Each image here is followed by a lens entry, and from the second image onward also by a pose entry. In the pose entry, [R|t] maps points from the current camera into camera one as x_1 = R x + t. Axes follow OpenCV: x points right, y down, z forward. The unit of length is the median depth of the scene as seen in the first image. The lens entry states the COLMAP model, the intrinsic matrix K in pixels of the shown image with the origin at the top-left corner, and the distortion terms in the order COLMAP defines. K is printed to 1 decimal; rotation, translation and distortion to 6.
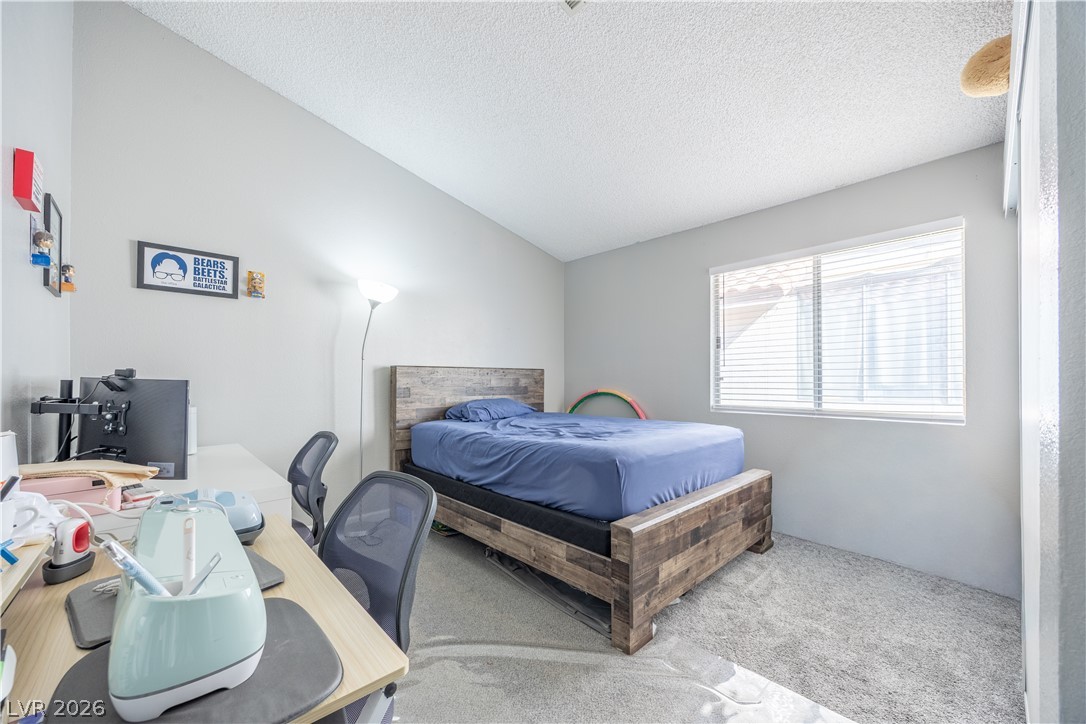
lens RADIAL K [[416.6, 0, 551.2], [0, 416.6, 375.3], [0, 0, 1]] dist [-0.002618, -0.000056]
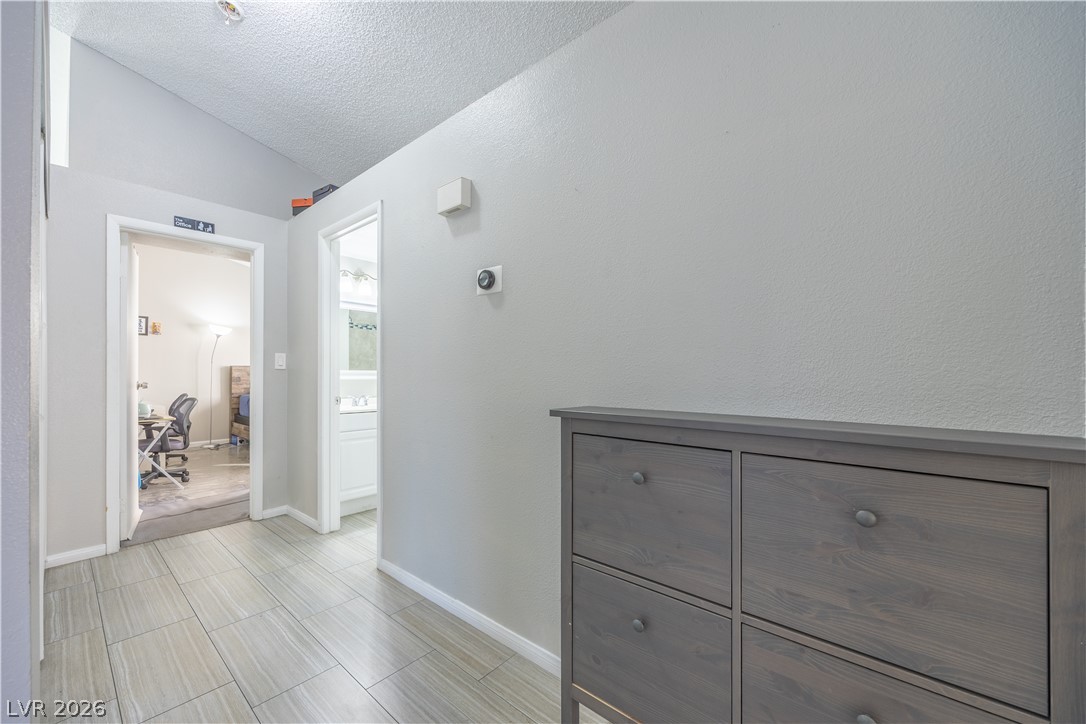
lens RADIAL K [[416.6, 0, 509.5], [0, 416.6, 372.1], [0, 0, 1]] dist [-0.002618, -0.000056]
pose [[0.997059, 0.007984, 0.076223, 0.936701], [-0.008759, 0.999913, 0.009843, -0.028630], [-0.076138, -0.010481, 0.997042, -1.270193]]
